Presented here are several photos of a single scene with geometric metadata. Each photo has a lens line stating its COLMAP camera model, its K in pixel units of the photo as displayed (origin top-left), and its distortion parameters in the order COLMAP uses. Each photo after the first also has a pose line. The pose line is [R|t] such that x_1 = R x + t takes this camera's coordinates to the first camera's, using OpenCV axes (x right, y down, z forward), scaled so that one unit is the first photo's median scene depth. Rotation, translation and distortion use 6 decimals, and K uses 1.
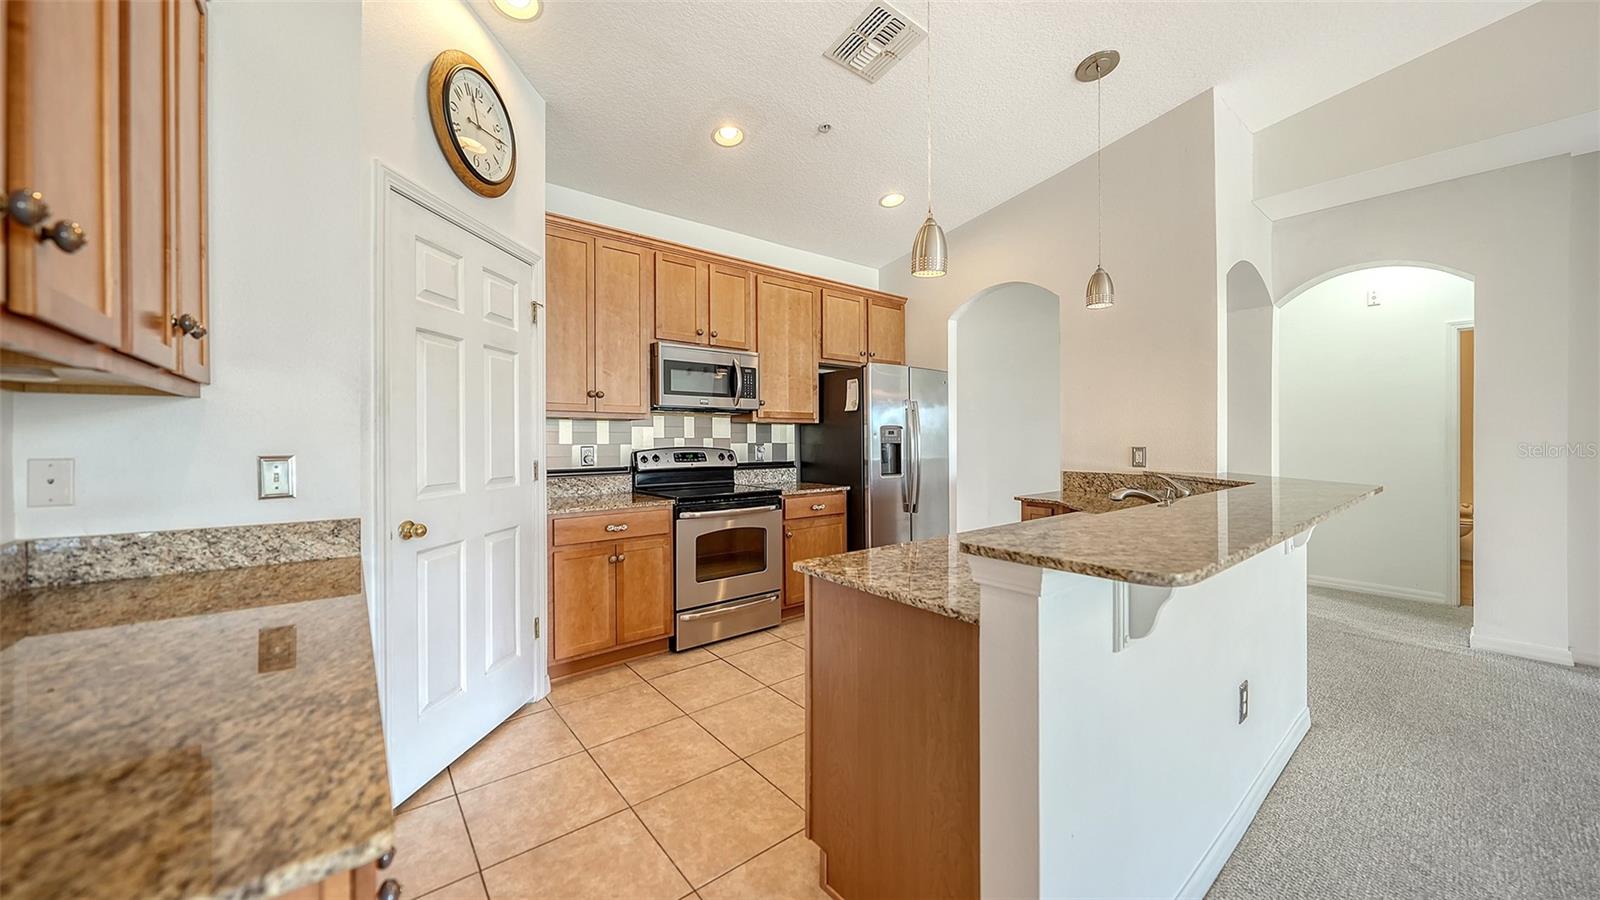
lens RADIAL K [[550.2, 0, 804.2], [0, 550.2, 447.4], [0, 0, 1]] dist [-0.004957, 0.000098]
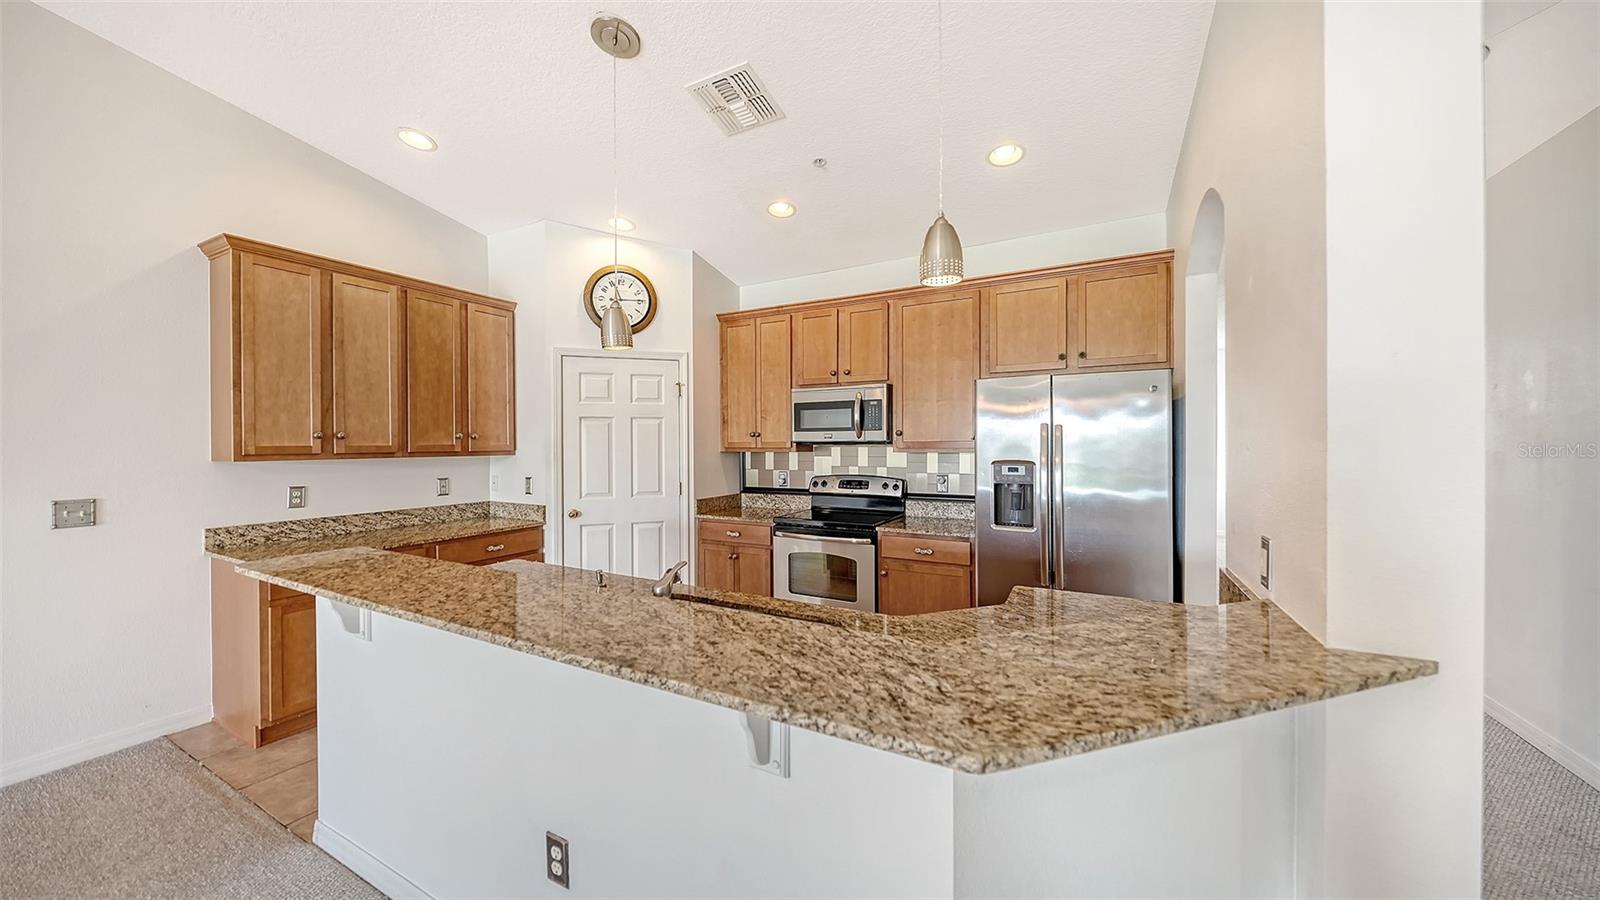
lens RADIAL K [[550.2, 0, 793.8], [0, 550.2, 448.0], [0, 0, 1]] dist [-0.004957, 0.000098]
pose [[0.388036, 0.009353, -0.921597, 0.847804], [-0.009904, 0.999933, 0.005978, -0.067568], [0.921591, 0.006807, 0.388103, 0.524423]]
